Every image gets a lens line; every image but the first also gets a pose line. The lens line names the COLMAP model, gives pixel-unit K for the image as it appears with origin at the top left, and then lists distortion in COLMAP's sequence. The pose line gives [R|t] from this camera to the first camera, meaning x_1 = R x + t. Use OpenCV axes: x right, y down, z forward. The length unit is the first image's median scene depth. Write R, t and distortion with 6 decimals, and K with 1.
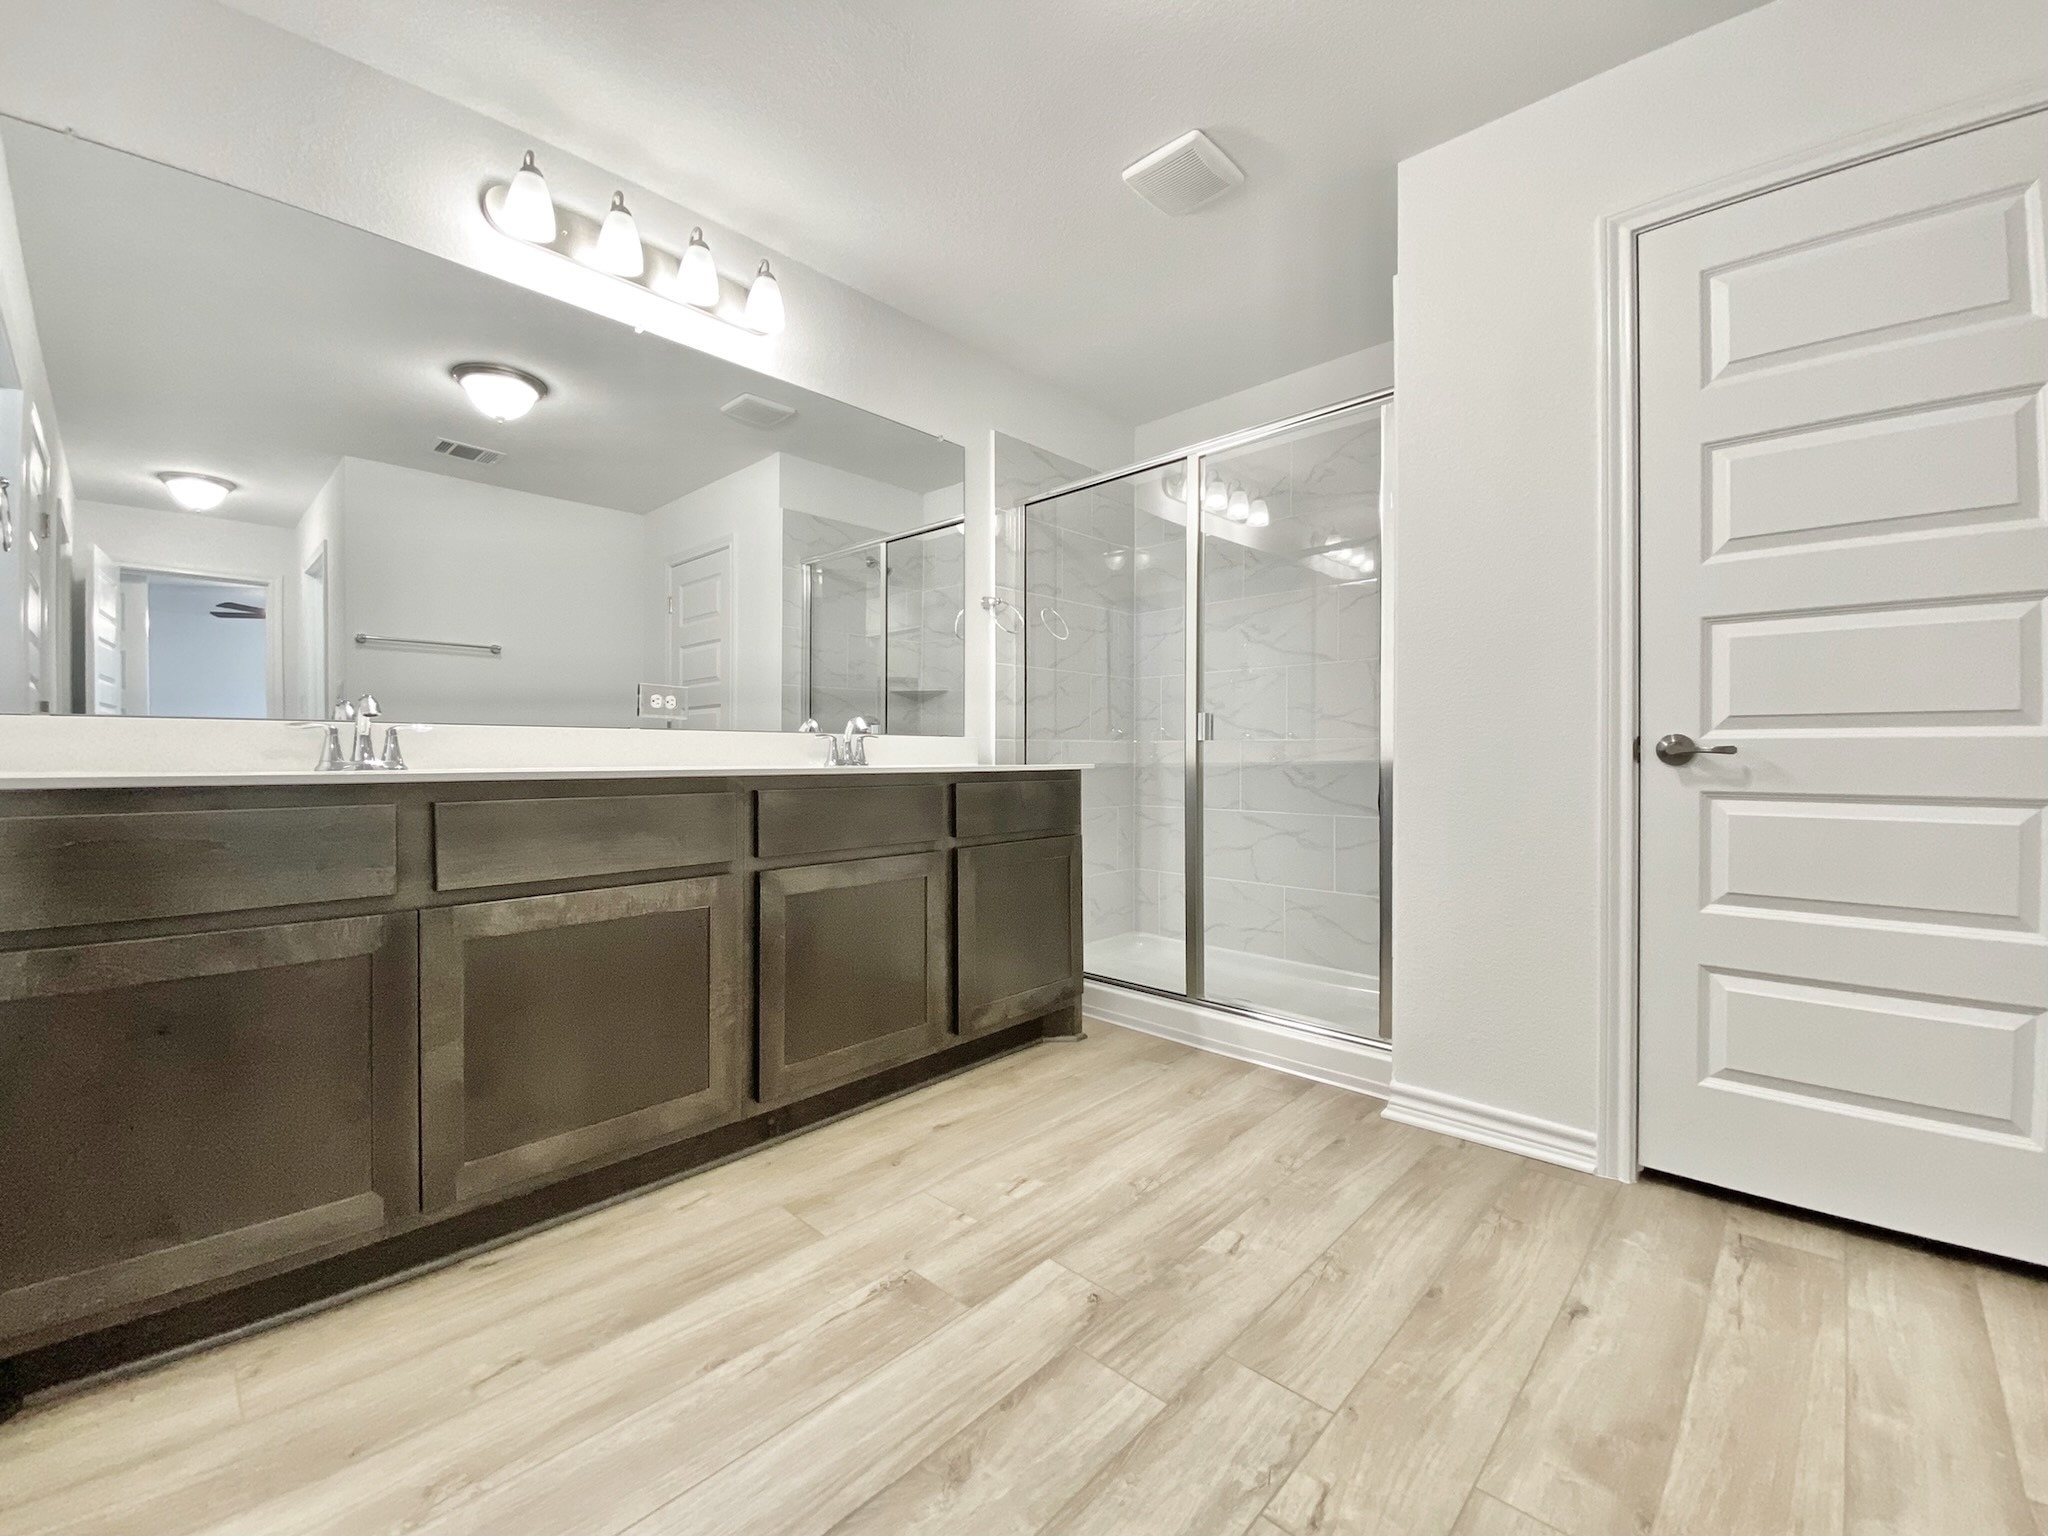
lens RADIAL K [[848.2, 0, 1015.9], [0, 848.2, 755.2], [0, 0, 1]] dist [0.011689, -0.010756]
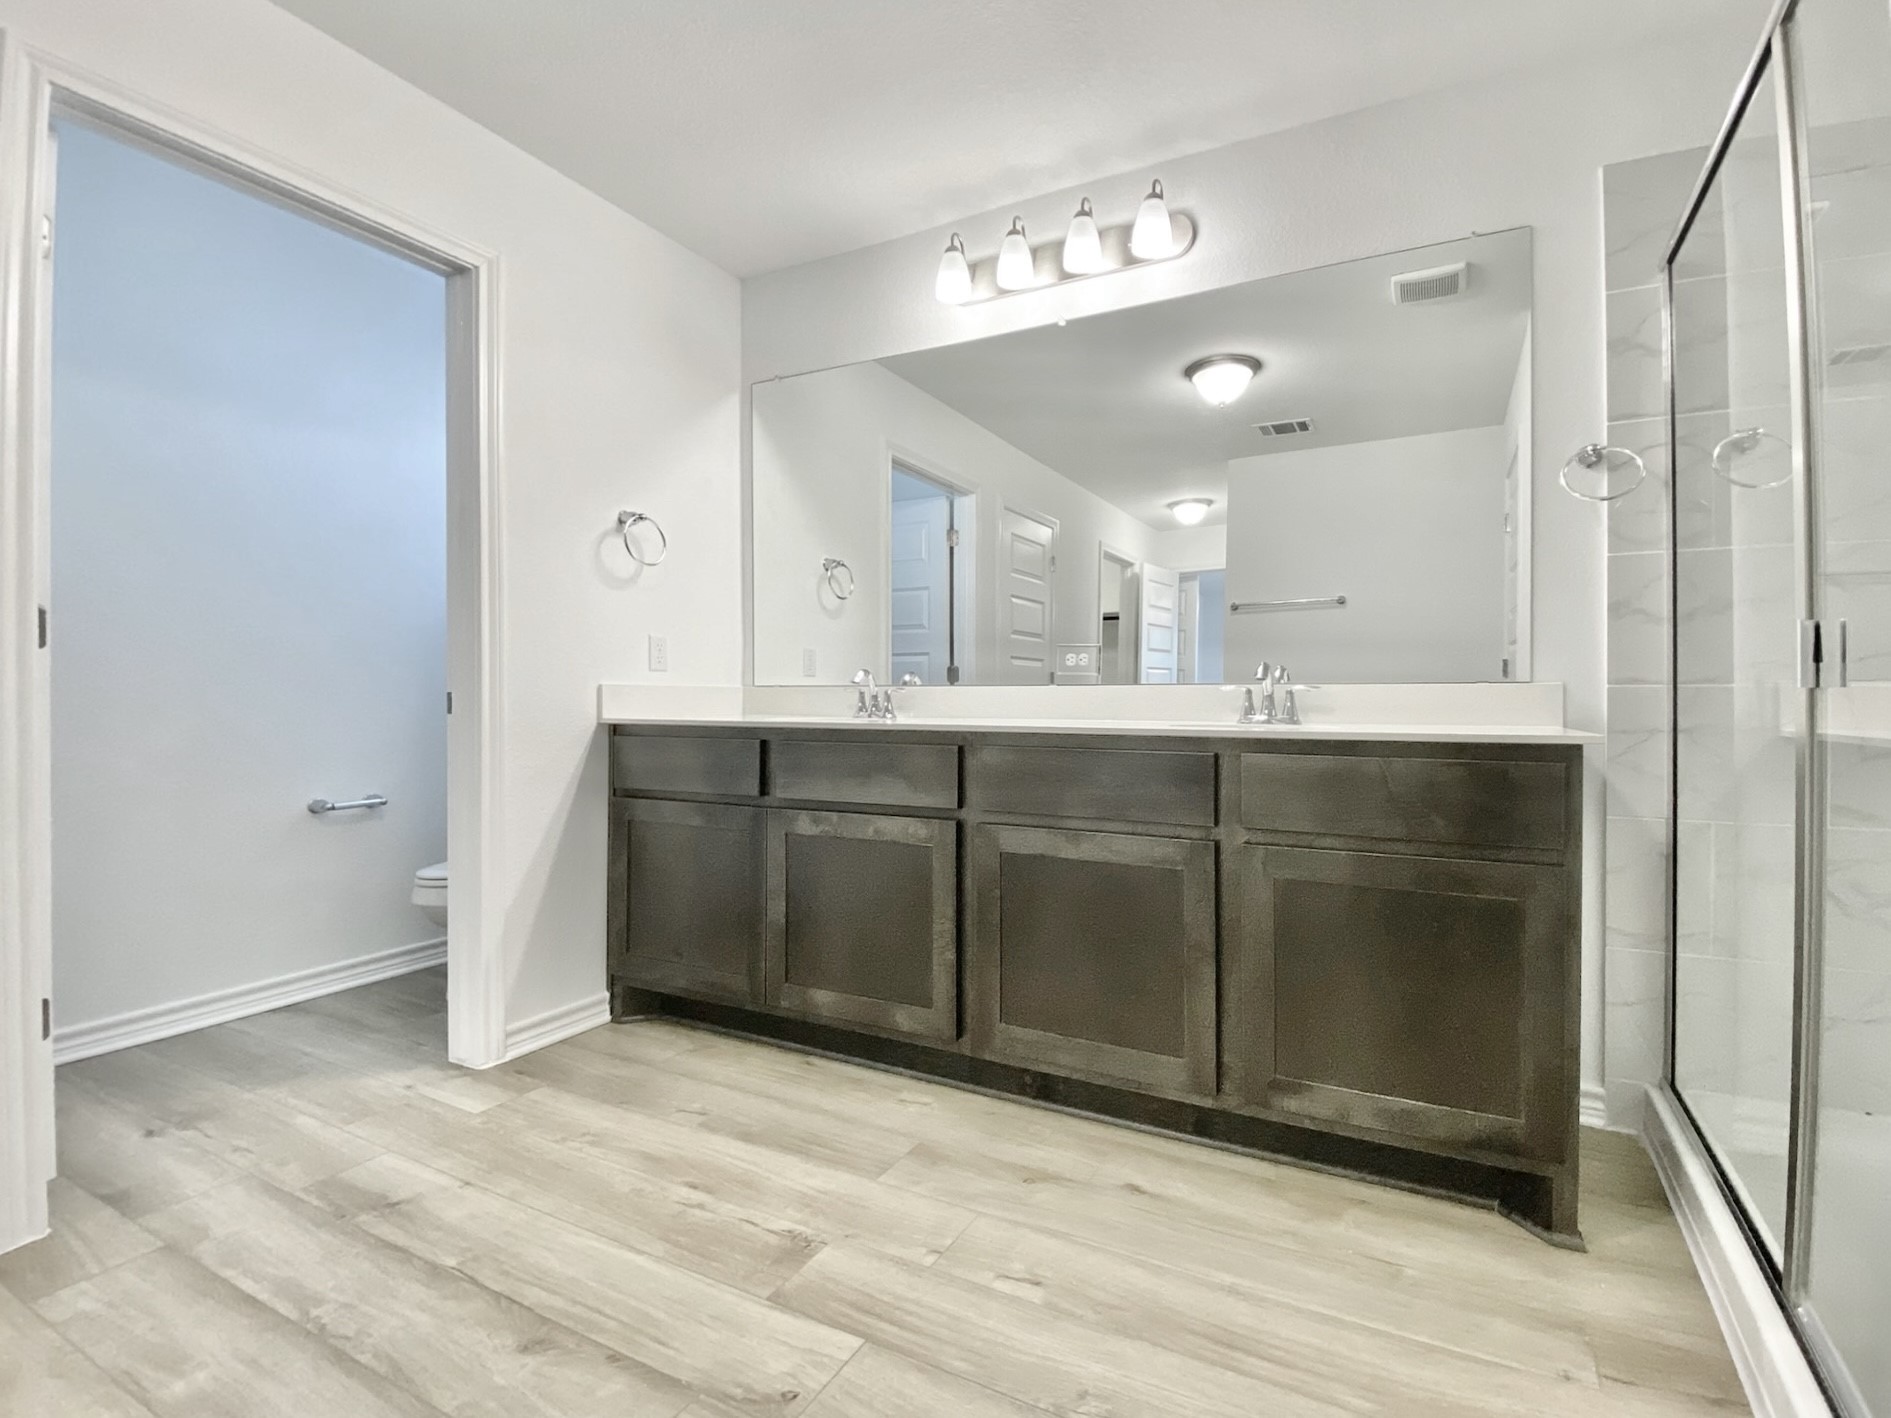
lens RADIAL K [[826.8, 0, 945.4], [0, 826.8, 692.7], [0, 0, 1]] dist [0.015579, -0.002877]
pose [[0.300026, -0.003903, -0.953923, 0.650619], [0.000478, 0.999992, -0.003941, -0.020447], [0.953931, 0.000726, 0.300026, 0.655795]]
